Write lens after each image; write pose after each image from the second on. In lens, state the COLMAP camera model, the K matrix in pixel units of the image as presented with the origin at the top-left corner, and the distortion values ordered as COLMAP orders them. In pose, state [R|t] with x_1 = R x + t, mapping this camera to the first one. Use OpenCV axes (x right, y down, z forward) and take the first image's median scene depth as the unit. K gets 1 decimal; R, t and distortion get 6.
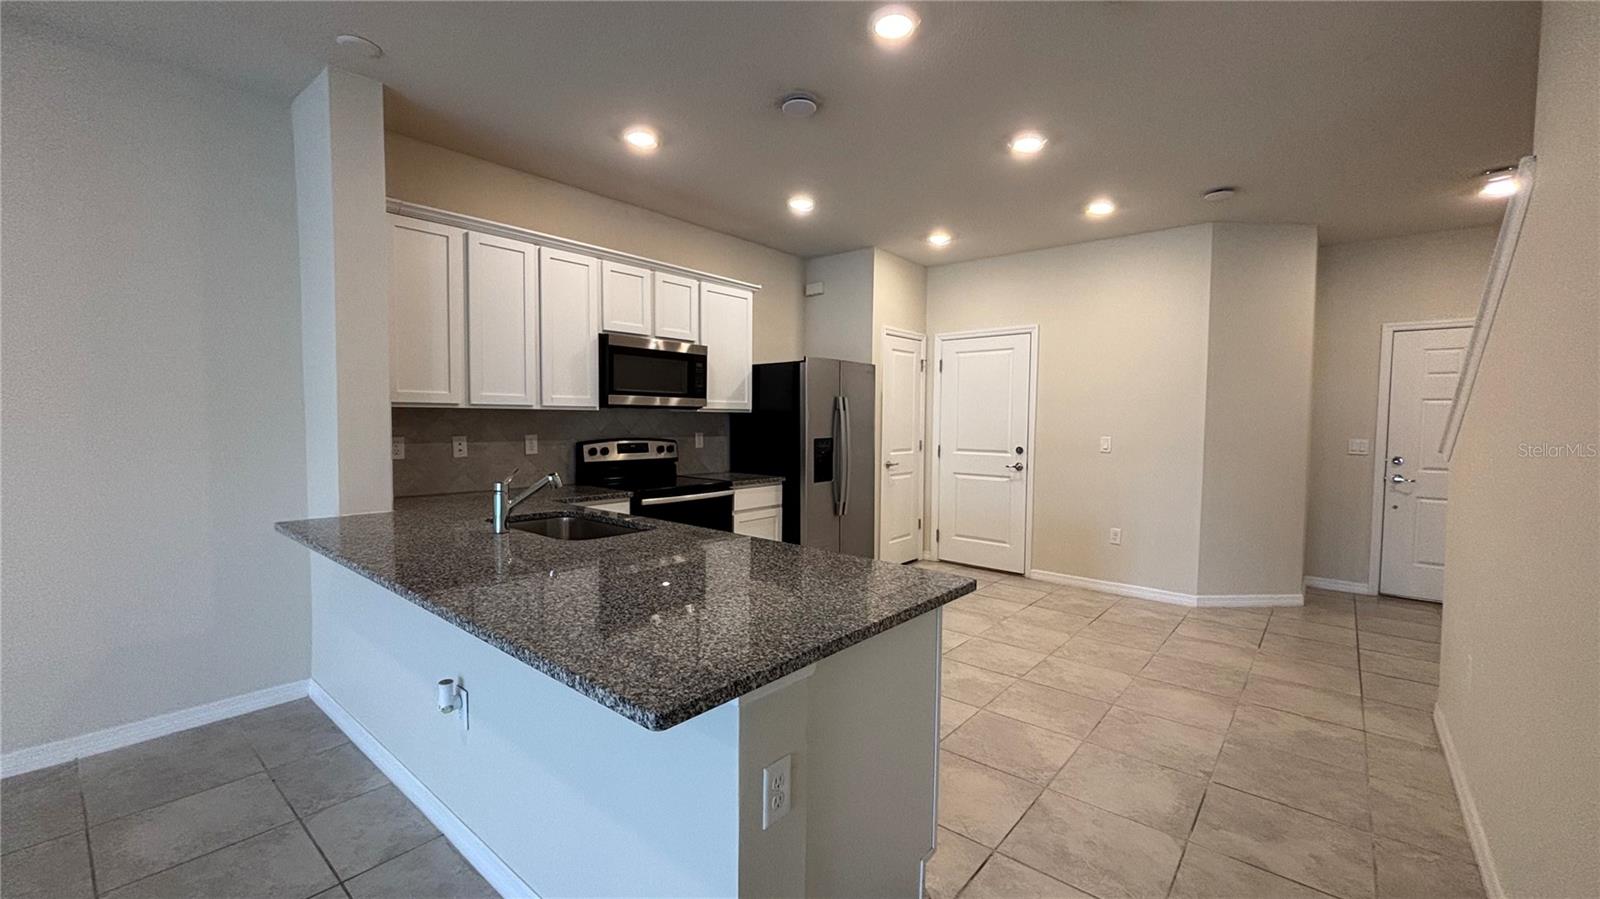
lens RADIAL K [[644.2, 0, 801.1], [0, 644.2, 445.7], [0, 0, 1]] dist [0.001856, -0.000430]
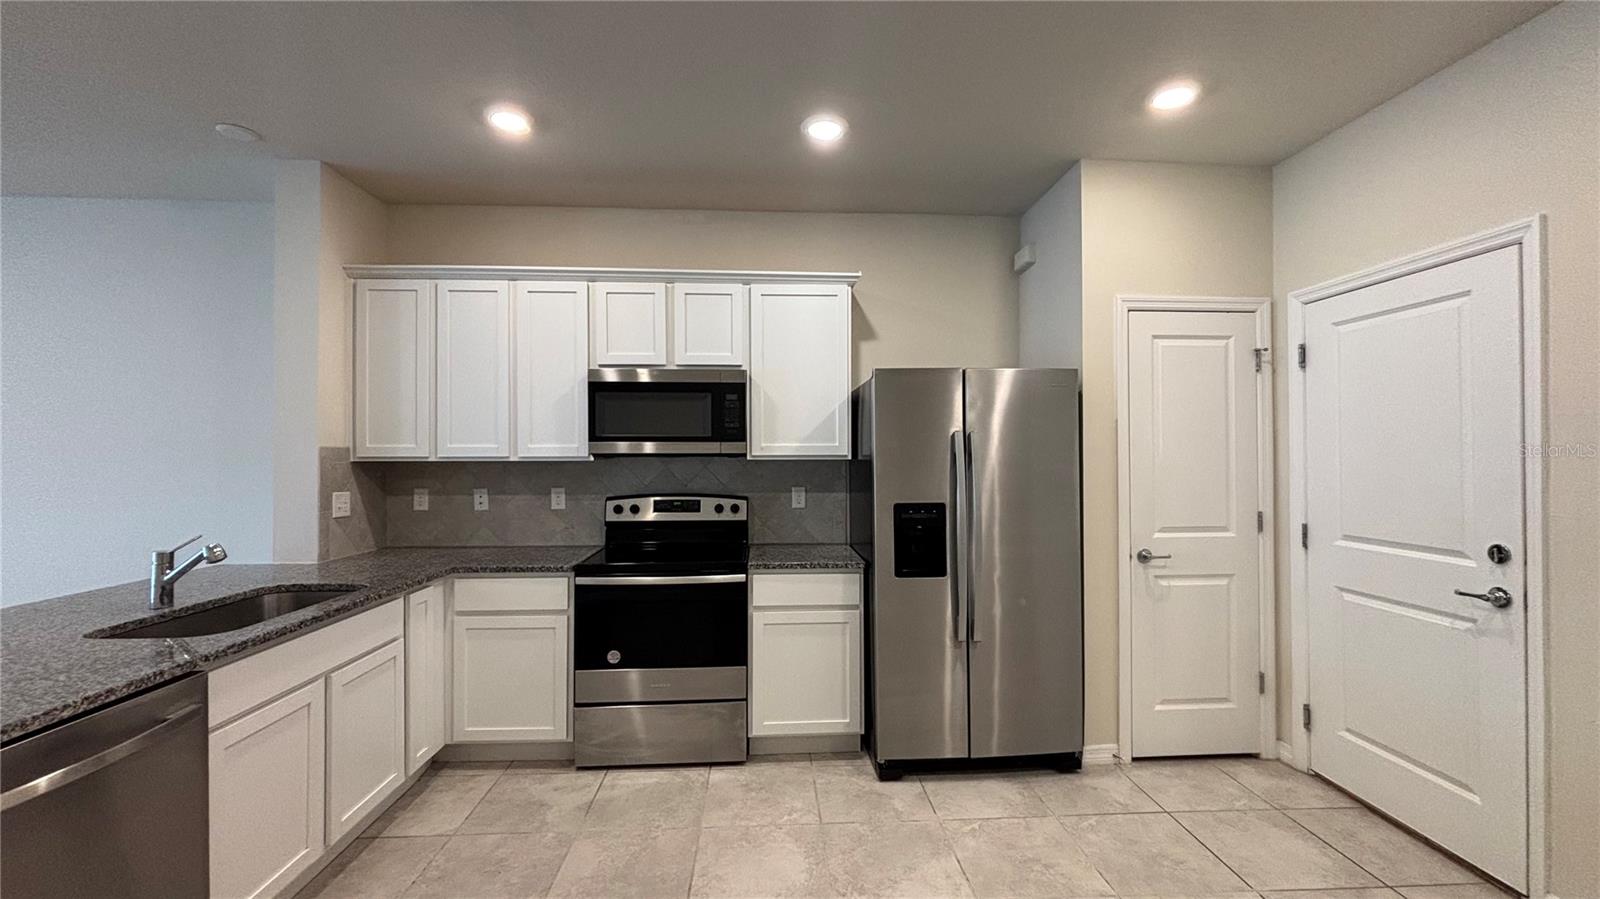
lens RADIAL K [[644.2, 0, 801.1], [0, 644.2, 445.7], [0, 0, 1]] dist [0.001856, -0.000430]
pose [[0.681736, -0.020677, -0.731306, 0.429574], [-0.024144, 0.998420, -0.050737, -0.034385], [0.731200, 0.052246, 0.680160, 0.560361]]
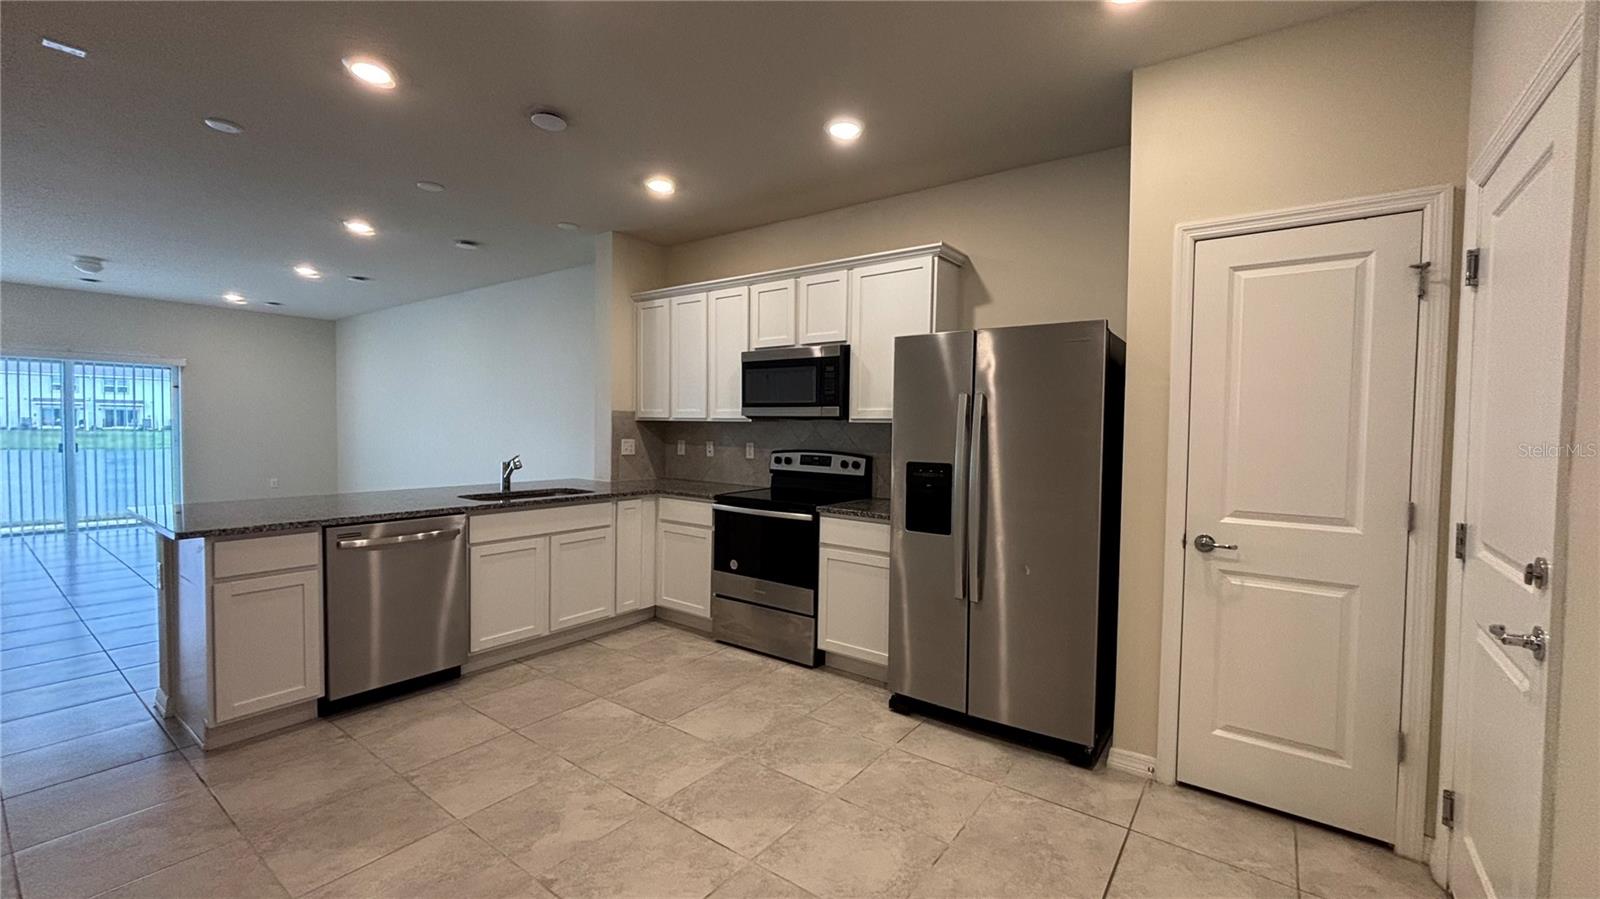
lens RADIAL K [[644.2, 0, 801.1], [0, 644.2, 445.7], [0, 0, 1]] dist [0.001856, -0.000430]
pose [[0.056495, 0.021497, -0.998171, 0.706822], [-0.060183, 0.998023, 0.018087, -0.034604], [0.996587, 0.059051, 0.057677, 0.914532]]
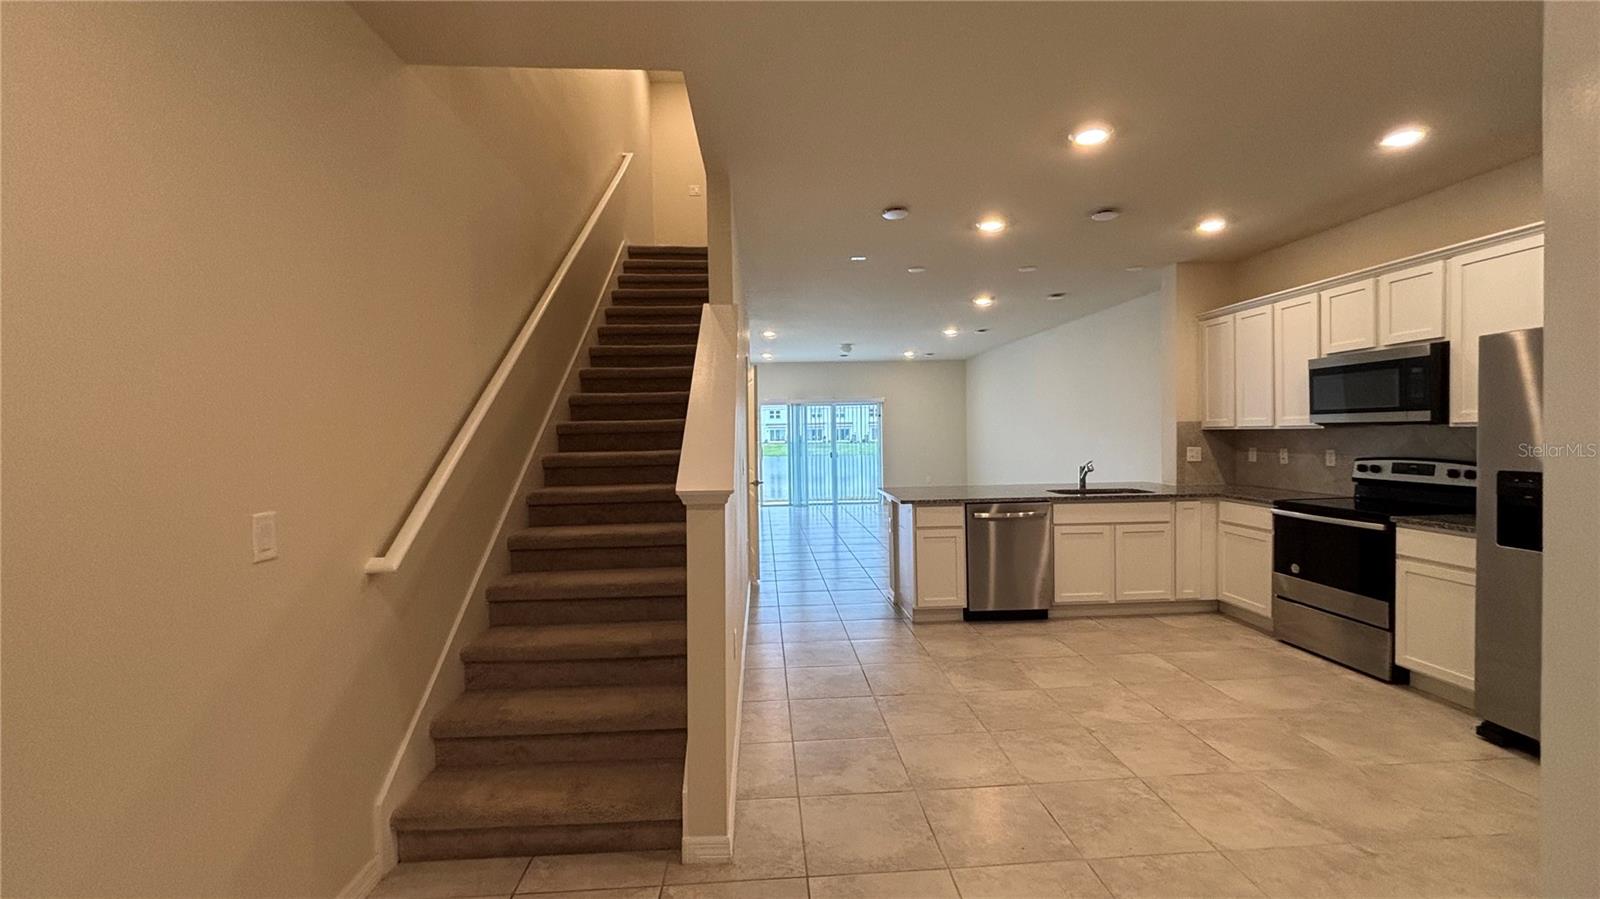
lens RADIAL K [[644.2, 0, 801.1], [0, 644.2, 445.7], [0, 0, 1]] dist [0.001856, -0.000430]
pose [[-0.727982, 0.014925, -0.685434, 0.961103], [-0.023017, 0.998667, 0.046191, -0.049807], [0.685210, 0.049403, -0.726668, 1.060240]]
